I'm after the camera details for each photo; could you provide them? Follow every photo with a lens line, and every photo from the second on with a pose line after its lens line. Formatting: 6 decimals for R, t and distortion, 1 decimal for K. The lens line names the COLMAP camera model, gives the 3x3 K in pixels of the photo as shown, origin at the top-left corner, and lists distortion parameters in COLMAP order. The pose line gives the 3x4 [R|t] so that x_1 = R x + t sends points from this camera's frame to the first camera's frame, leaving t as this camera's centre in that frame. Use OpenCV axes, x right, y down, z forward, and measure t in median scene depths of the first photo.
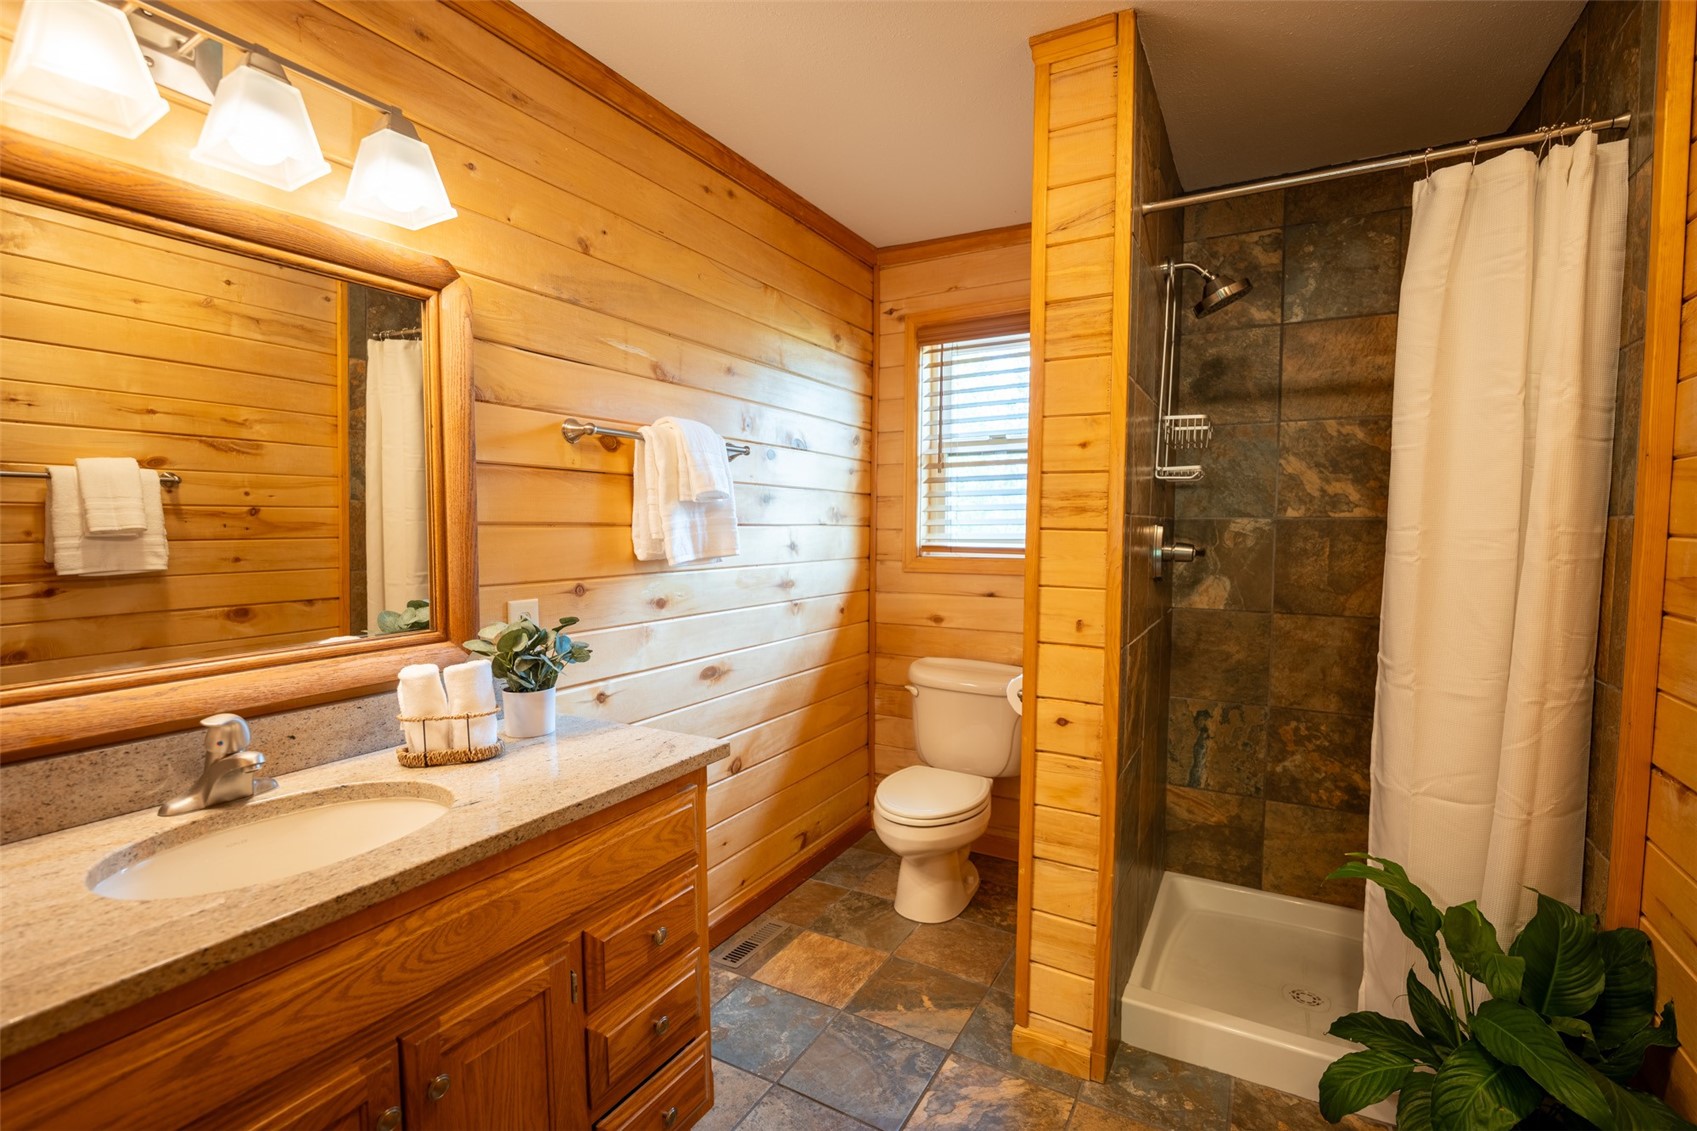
lens RADIAL K [[778.0, 0, 839.9], [0, 778.0, 566.1], [0, 0, 1]] dist [-0.016502, 0.000804]
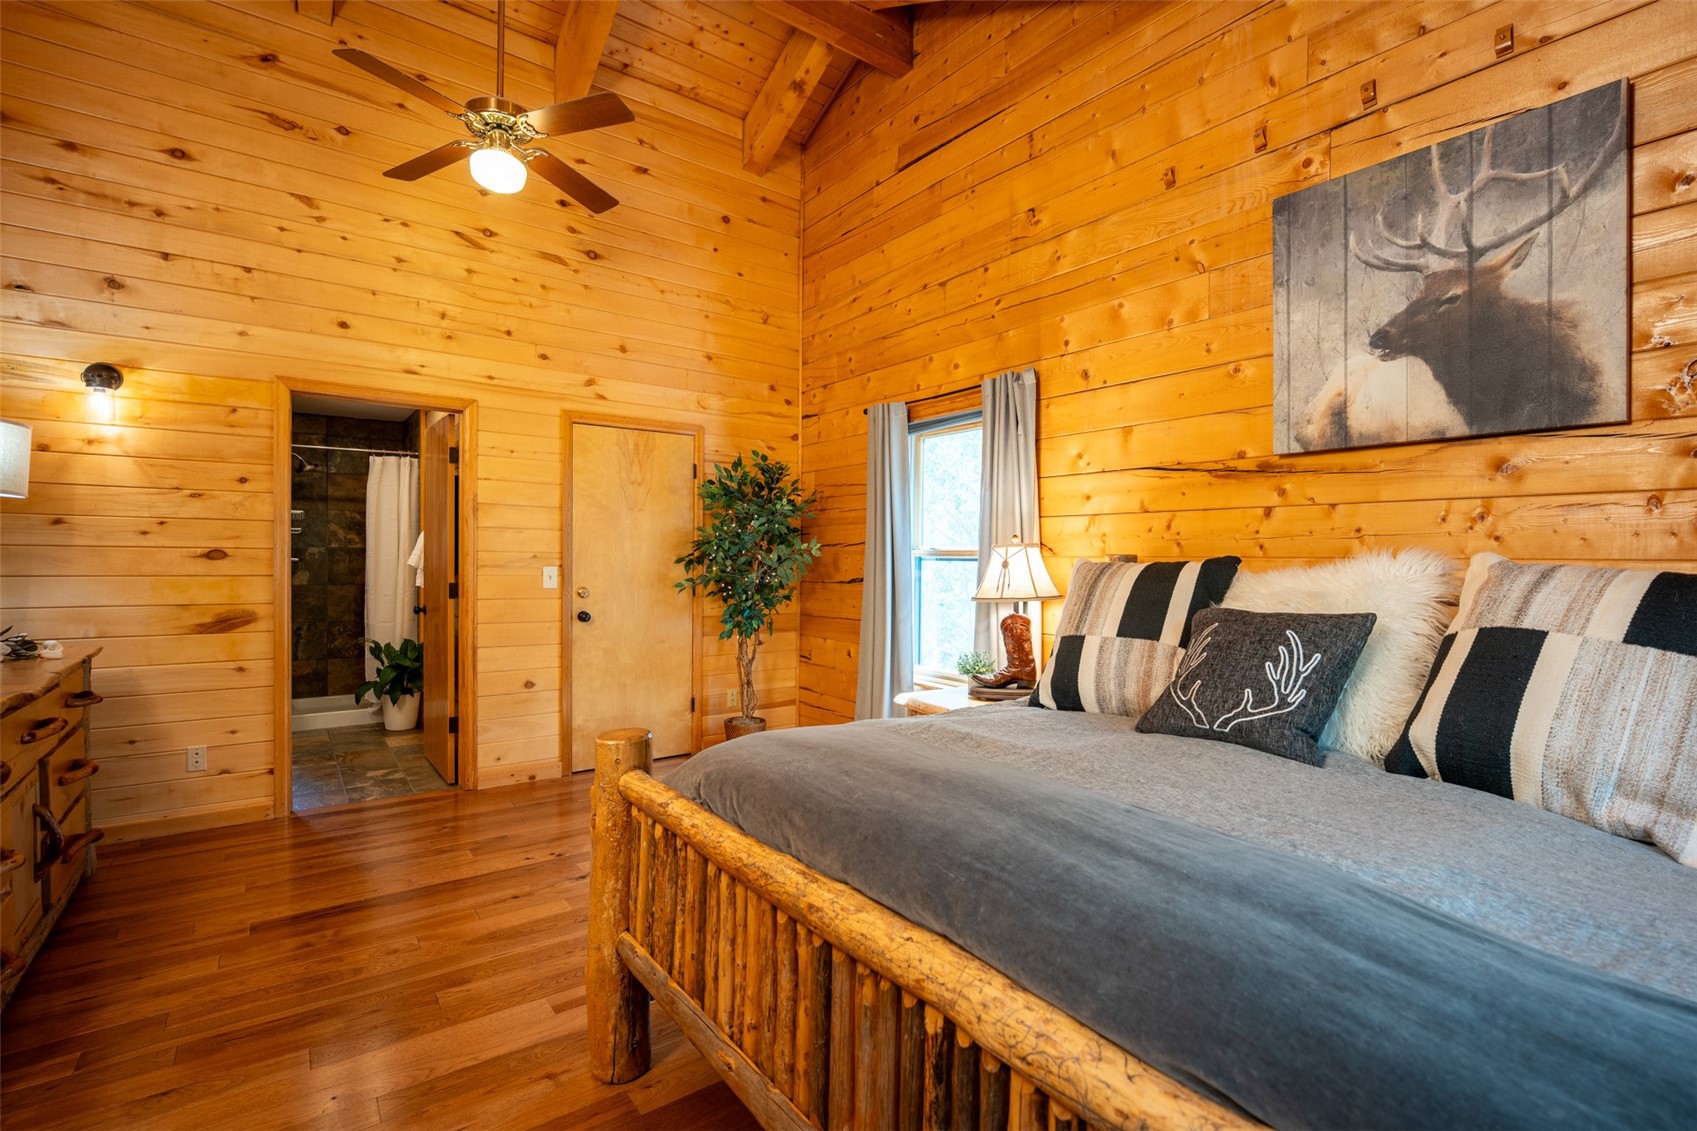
lens RADIAL K [[778.0, 0, 843.0], [0, 778.0, 575.4], [0, 0, 1]] dist [-0.016502, 0.000804]
pose [[0.415834, -0.019468, 0.909232, -1.066660], [0.041601, 0.999131, 0.002366, 0.097255], [-0.908488, 0.036841, 0.416283, -1.633318]]
